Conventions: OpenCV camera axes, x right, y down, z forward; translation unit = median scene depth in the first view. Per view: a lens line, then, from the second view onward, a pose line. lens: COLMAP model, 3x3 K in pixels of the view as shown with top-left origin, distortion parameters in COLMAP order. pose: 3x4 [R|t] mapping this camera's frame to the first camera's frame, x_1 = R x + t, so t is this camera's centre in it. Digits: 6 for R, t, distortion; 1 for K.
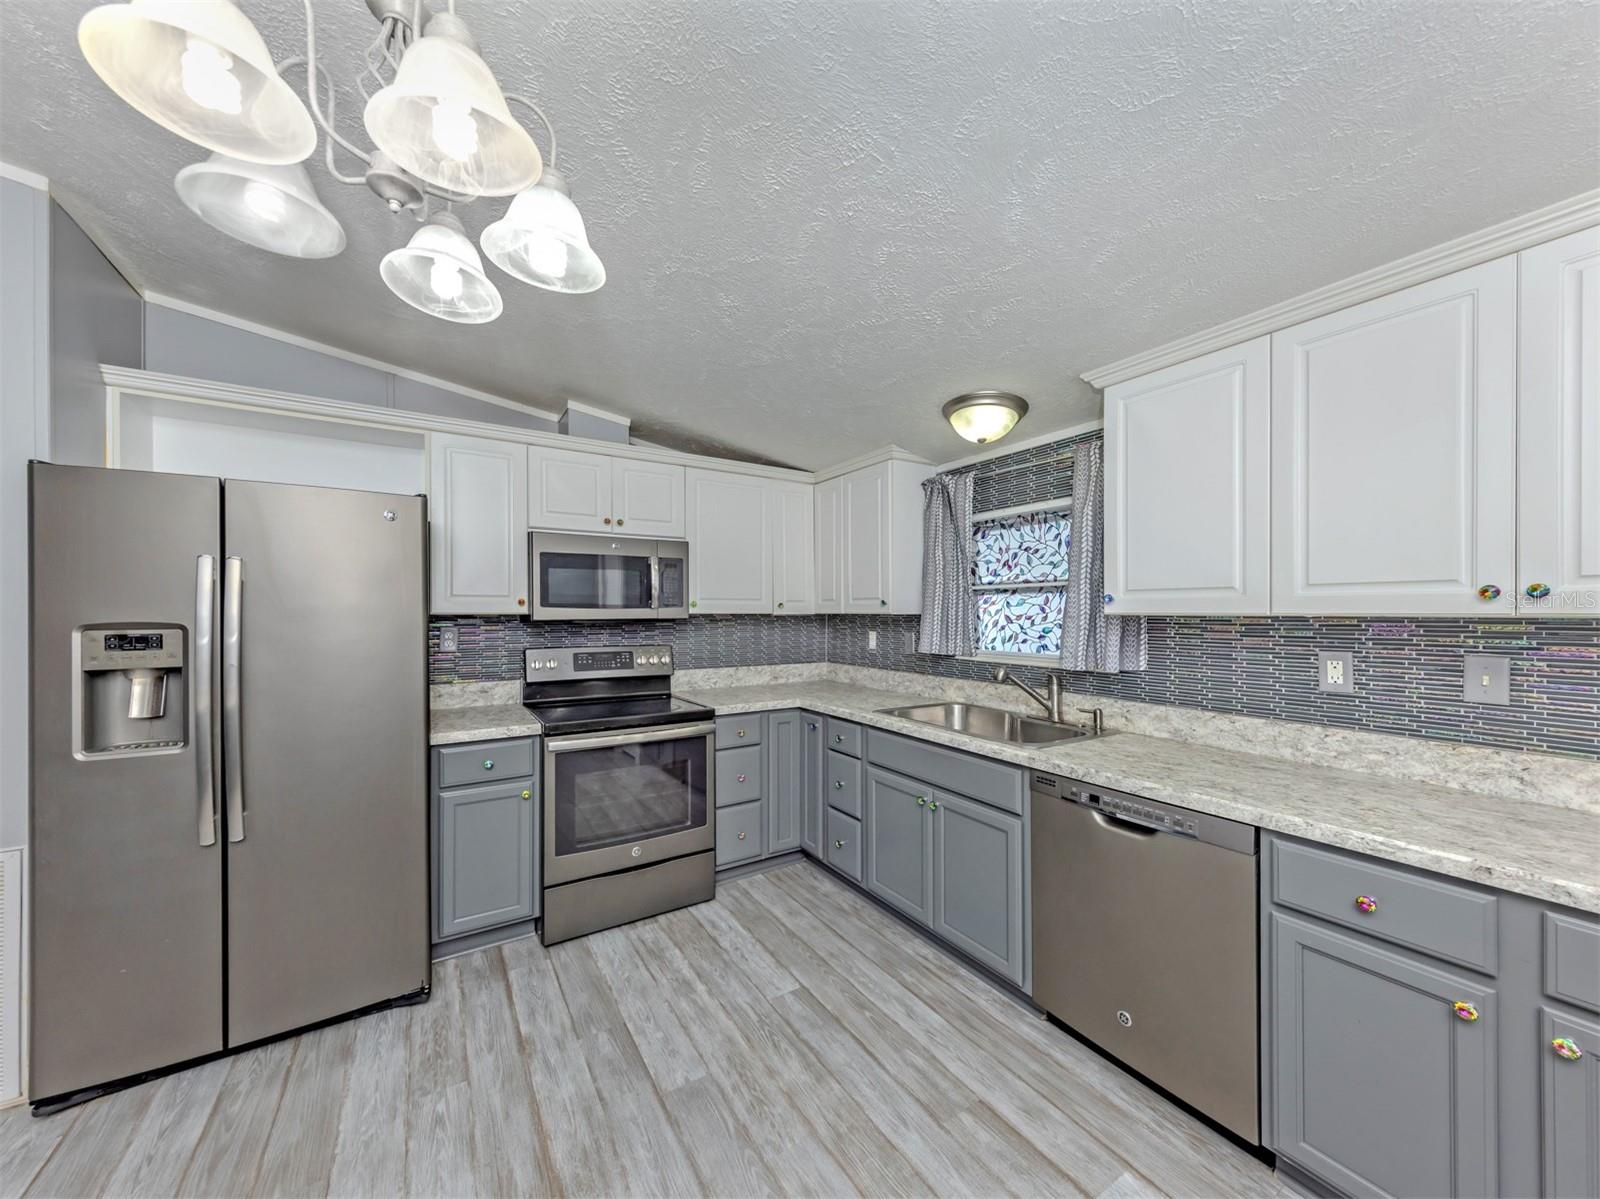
lens RADIAL K [[601.5, 0, 784.2], [0, 601.5, 603.4], [0, 0, 1]] dist [0.006941, -0.000717]
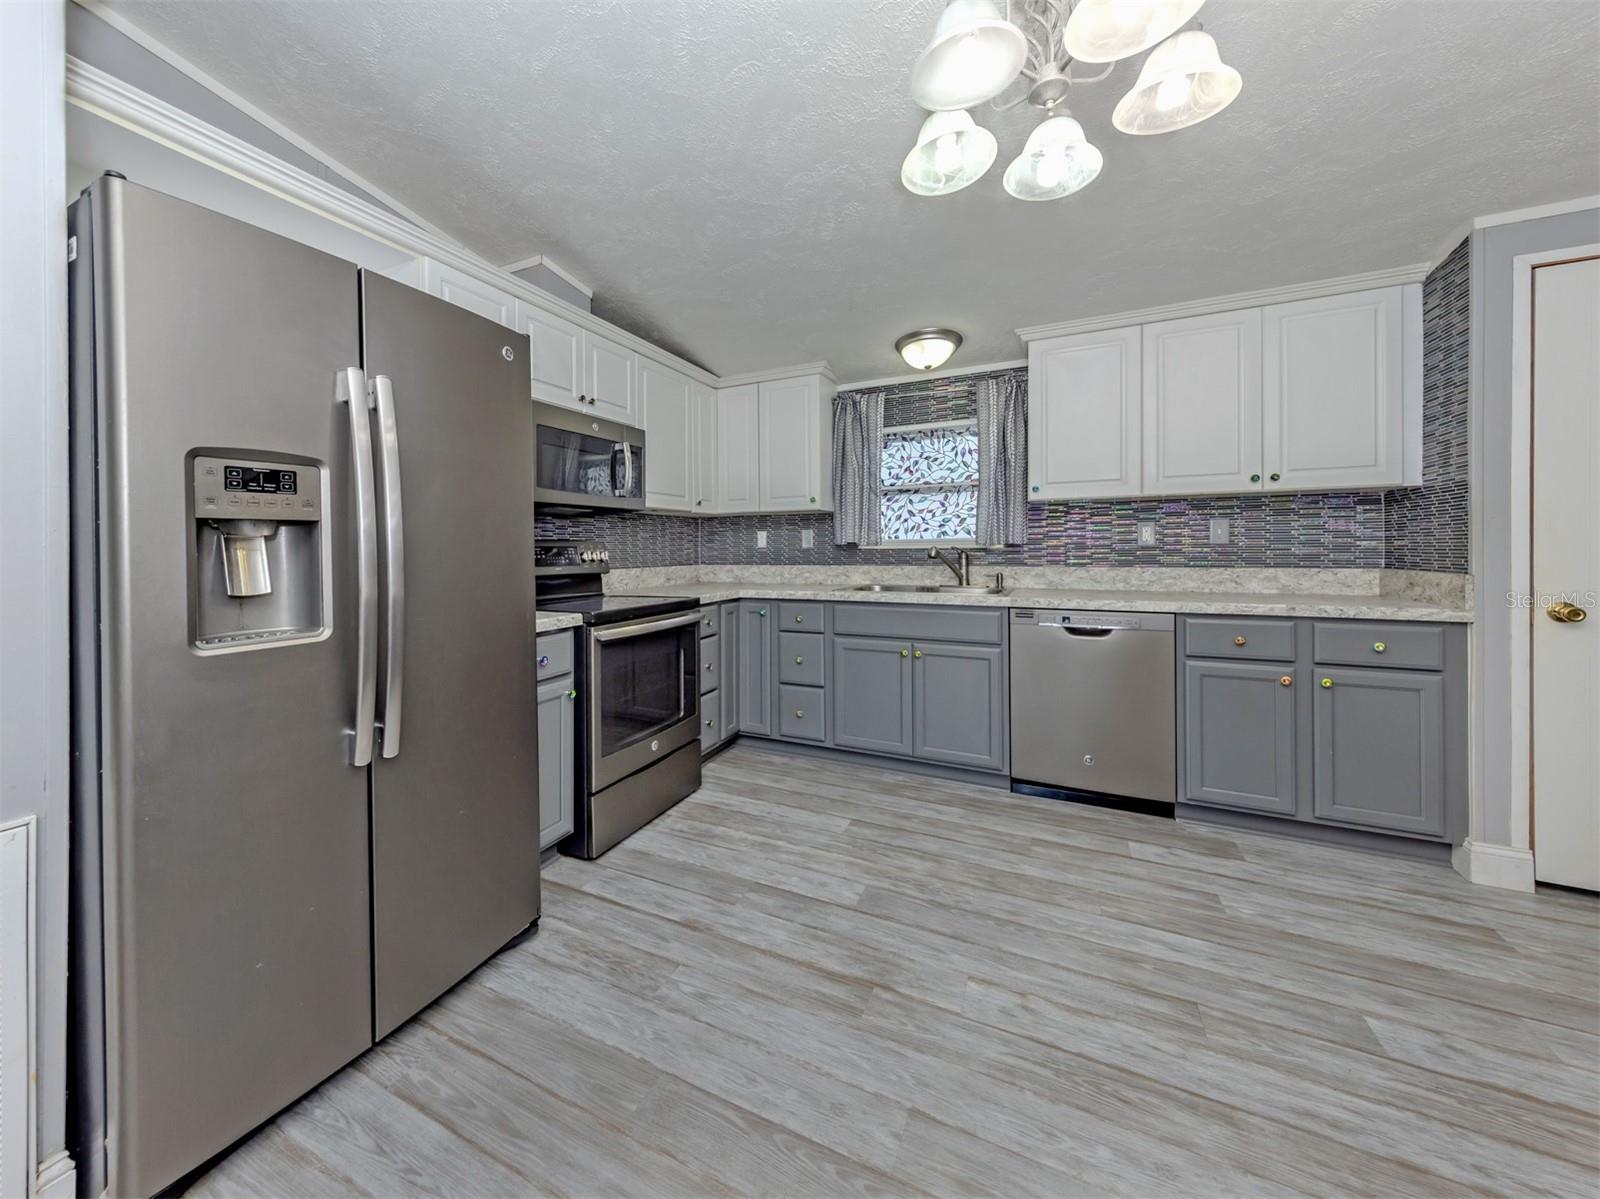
lens RADIAL K [[601.5, 0, 745.0], [0, 601.5, 548.0], [0, 0, 1]] dist [0.006941, -0.000717]
pose [[0.862907, -0.013754, 0.505175, -0.648691], [0.009787, 0.999897, 0.010507, 0.094477], [-0.505268, -0.004123, 0.862953, 0.100318]]
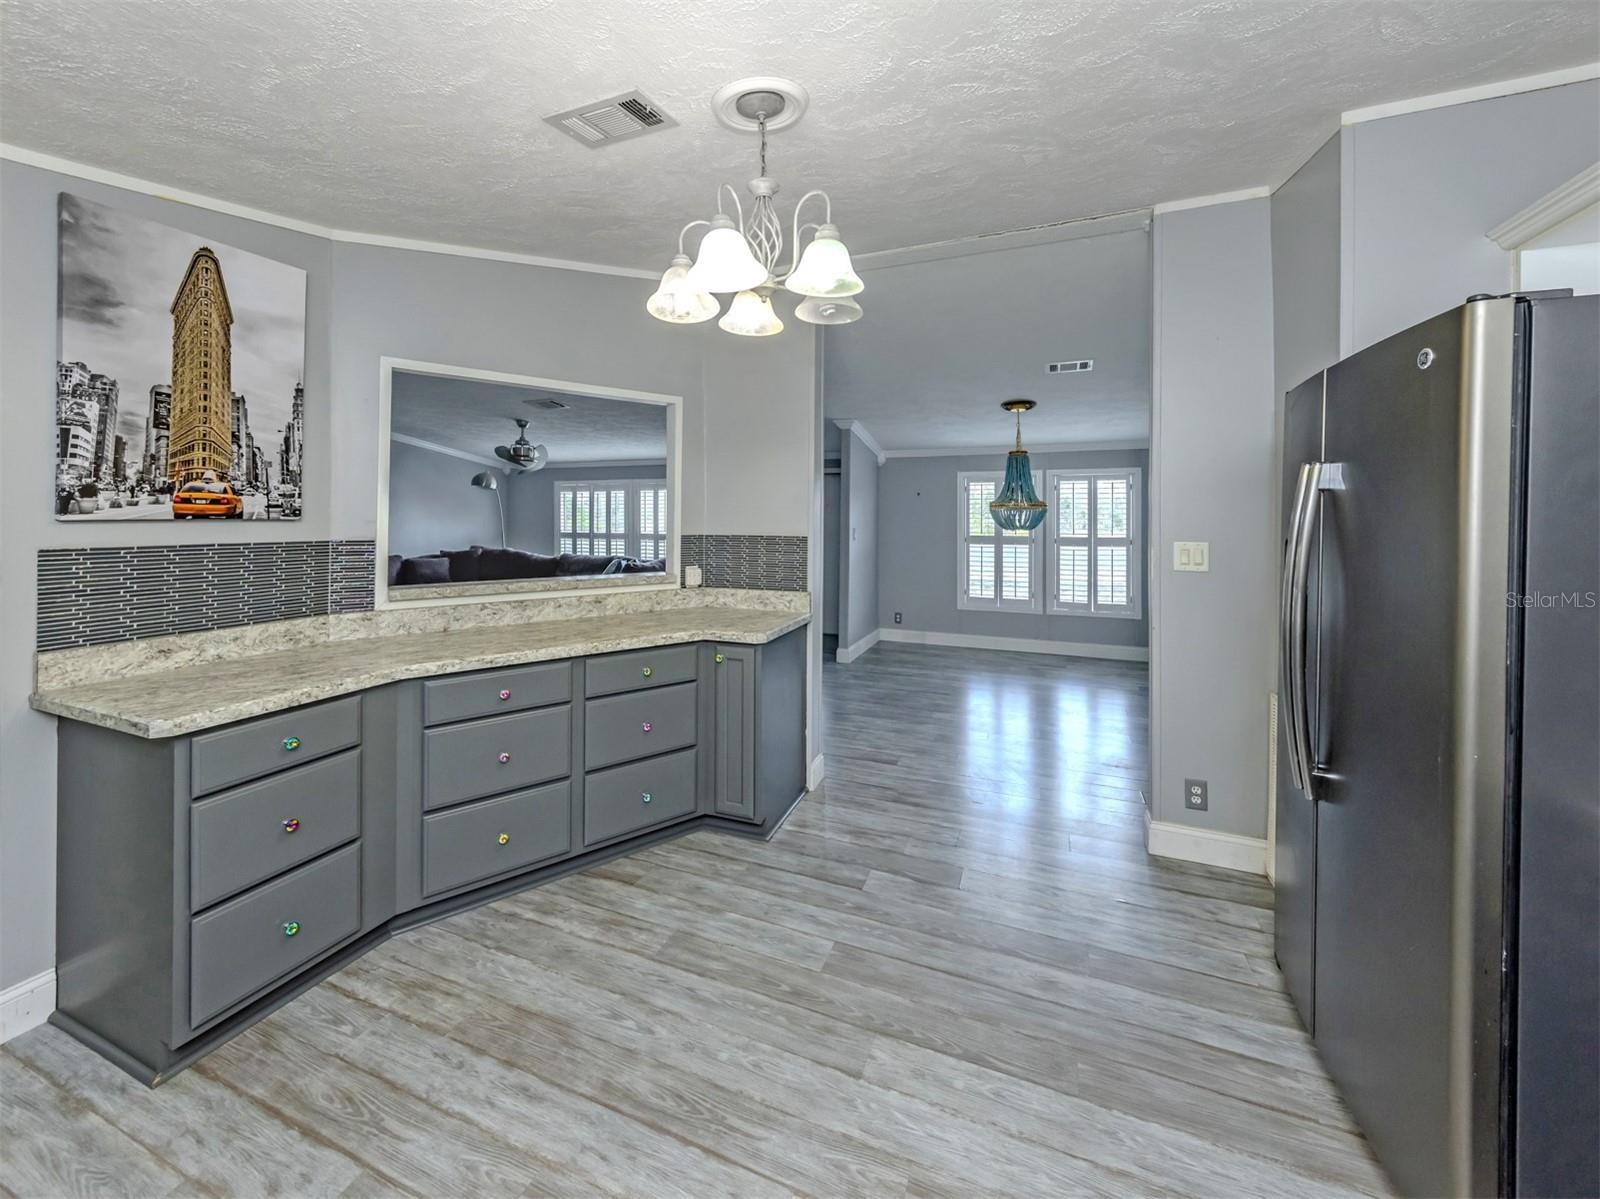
lens RADIAL K [[636.2, 0, 780.2], [0, 636.2, 525.6], [0, 0, 1]] dist [0.008797, -0.000017]
pose [[-0.819903, 0.002118, -0.572499, 0.149999], [-0.000686, 0.999989, 0.004683, 0.003971], [0.572502, 0.004232, -0.819892, 0.941650]]
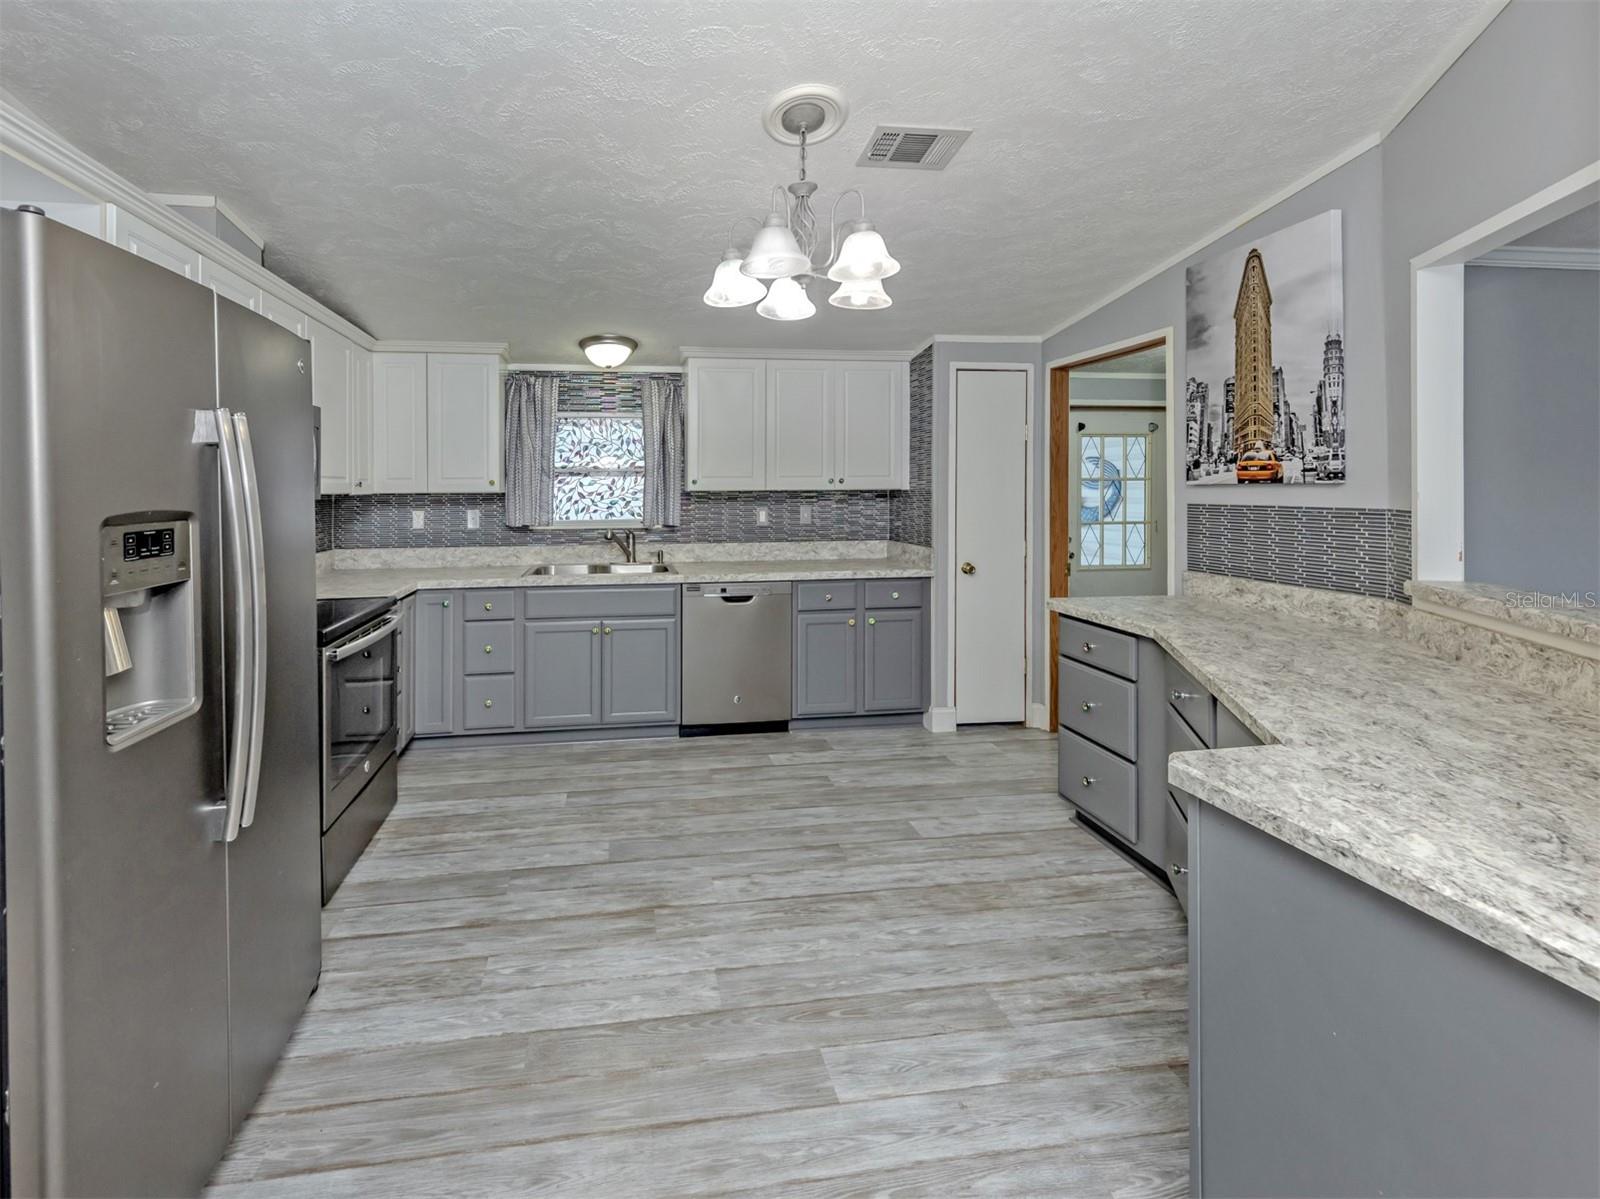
lens RADIAL K [[671.1, 0, 702.4], [0, 671.1, 493.9], [0, 0, 1]] dist [0.008099, -0.002829]
pose [[0.419761, -0.012067, 0.907555, -0.991728], [-0.001314, 0.999902, 0.013902, 0.002430], [-0.907634, -0.007028, 0.419704, 0.151279]]
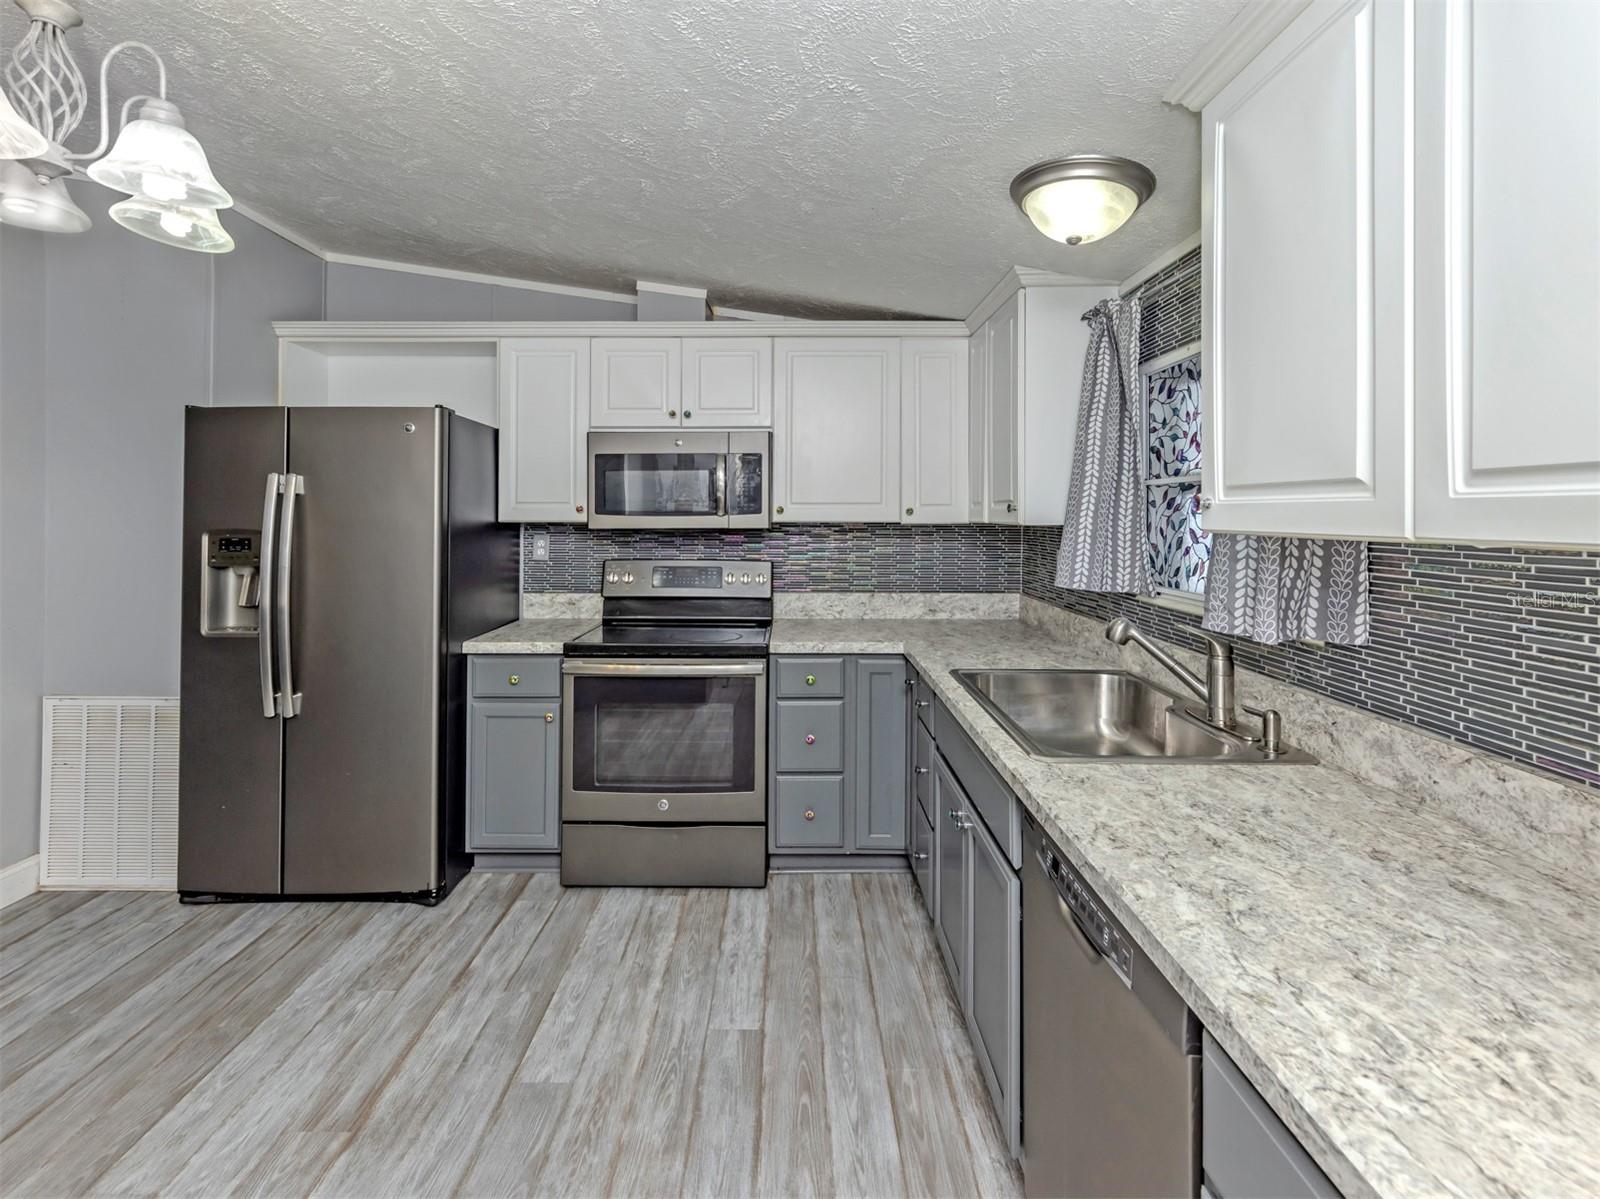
lens RADIAL K [[767.6, 0, 788.5], [0, 767.6, 504.7], [0, 0, 1]] dist [0.006817, 0.001306]
pose [[0.840825, -0.005670, -0.541277, 0.510148], [0.005744, 0.999982, -0.001552, -0.005536], [0.541277, -0.001804, 0.840843, 0.200585]]
